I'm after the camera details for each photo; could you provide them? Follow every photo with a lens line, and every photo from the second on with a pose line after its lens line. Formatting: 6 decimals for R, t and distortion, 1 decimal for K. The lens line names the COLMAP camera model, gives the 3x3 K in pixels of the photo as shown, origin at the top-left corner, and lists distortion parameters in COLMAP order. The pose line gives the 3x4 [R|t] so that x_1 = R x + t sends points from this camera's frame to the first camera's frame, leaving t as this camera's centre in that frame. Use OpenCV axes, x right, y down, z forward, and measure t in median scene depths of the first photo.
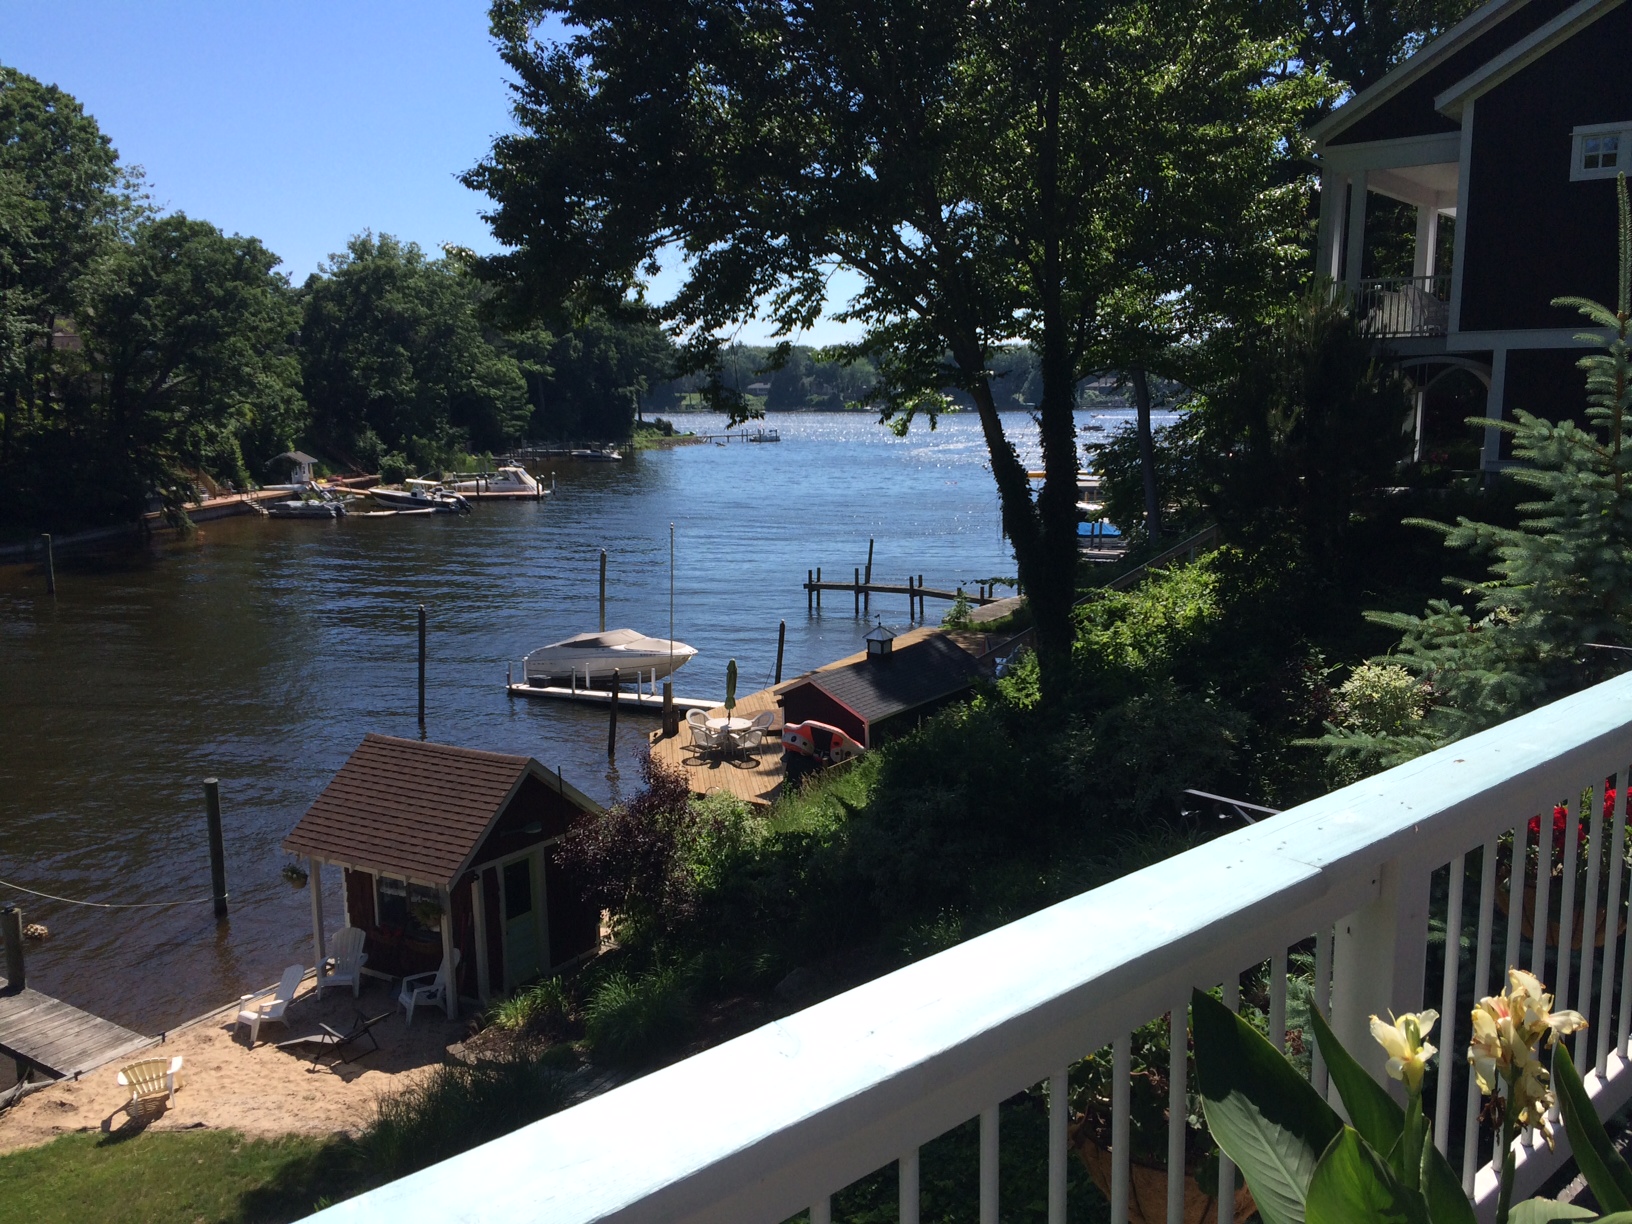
lens RADIAL K [[1414.5, 0, 812.5], [0, 1414.5, 612.9], [0, 0, 1]] dist [0.060236, -0.006648]
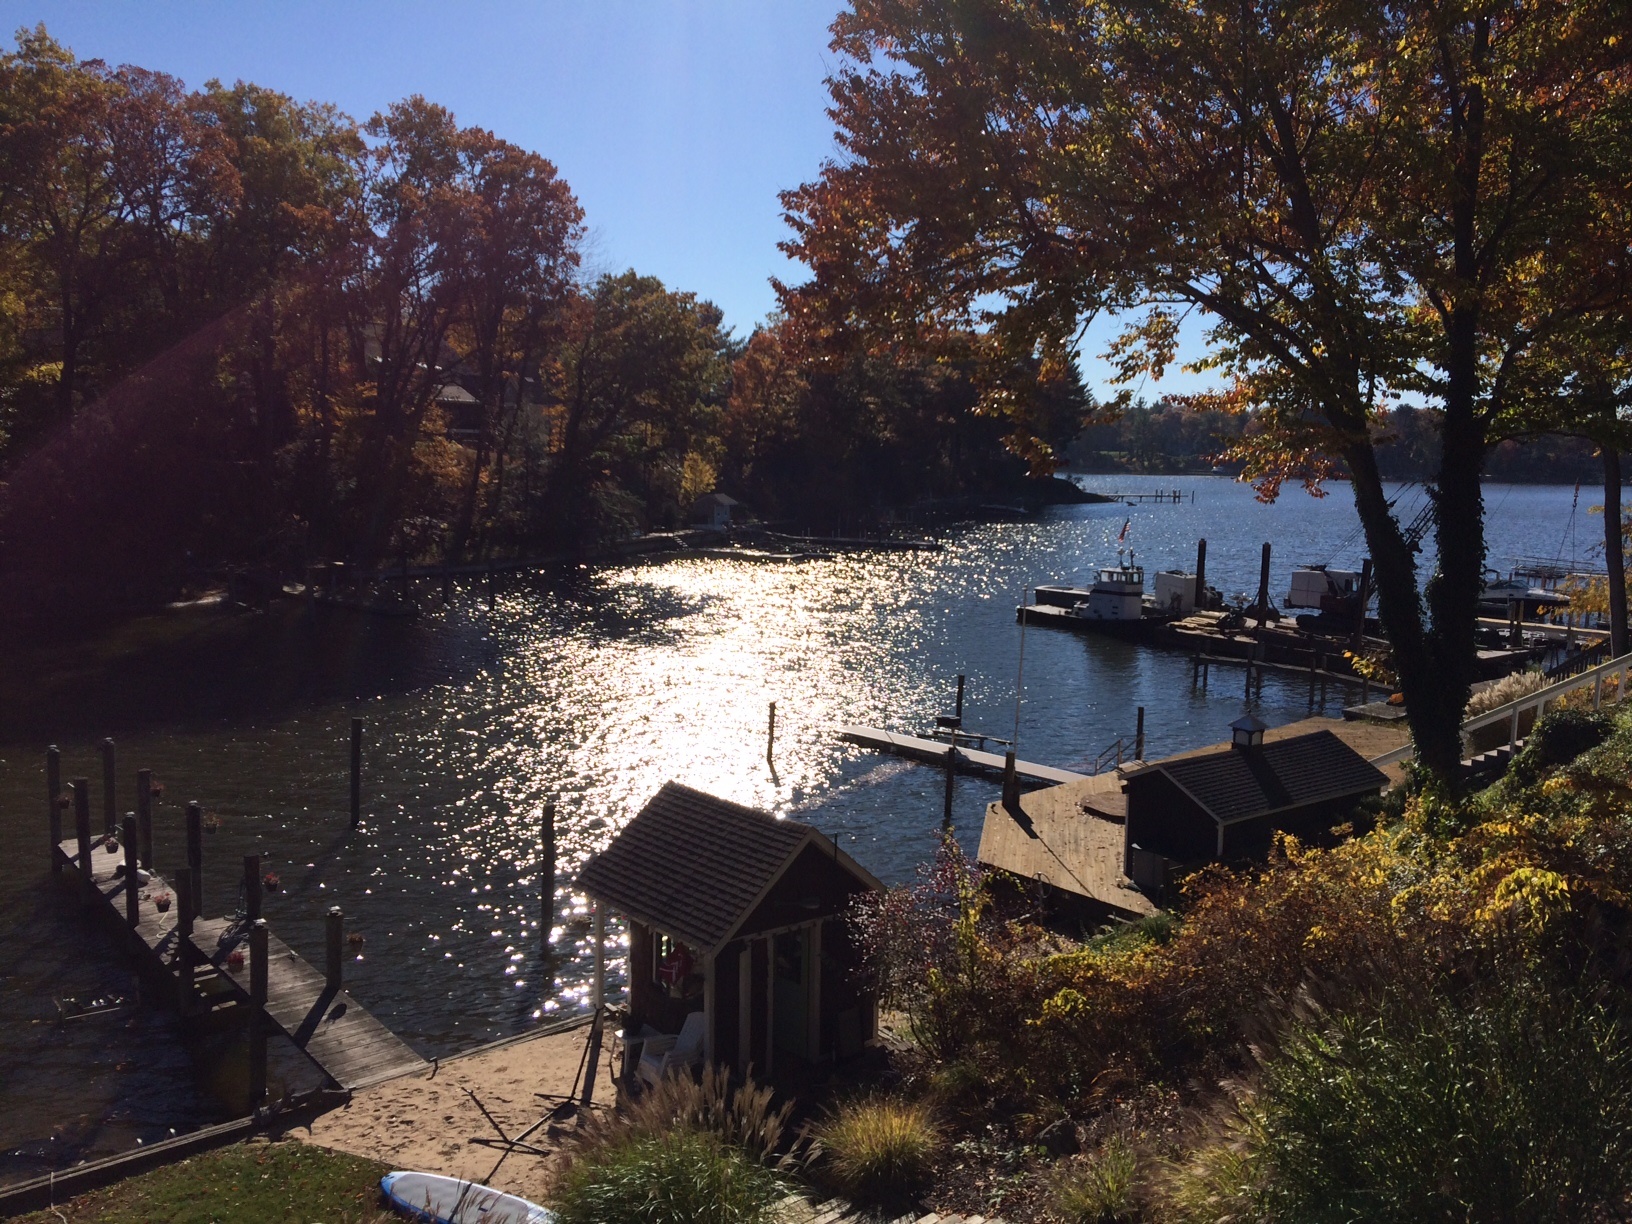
lens RADIAL K [[1414.5, 0, 800.6], [0, 1414.5, 613.7], [0, 0, 1]] dist [0.060236, -0.006648]
pose [[0.954563, 0.071474, -0.289312, 0.053020], [-0.082231, 0.996295, -0.025181, -0.013016], [0.286440, 0.047827, 0.956904, 0.096738]]
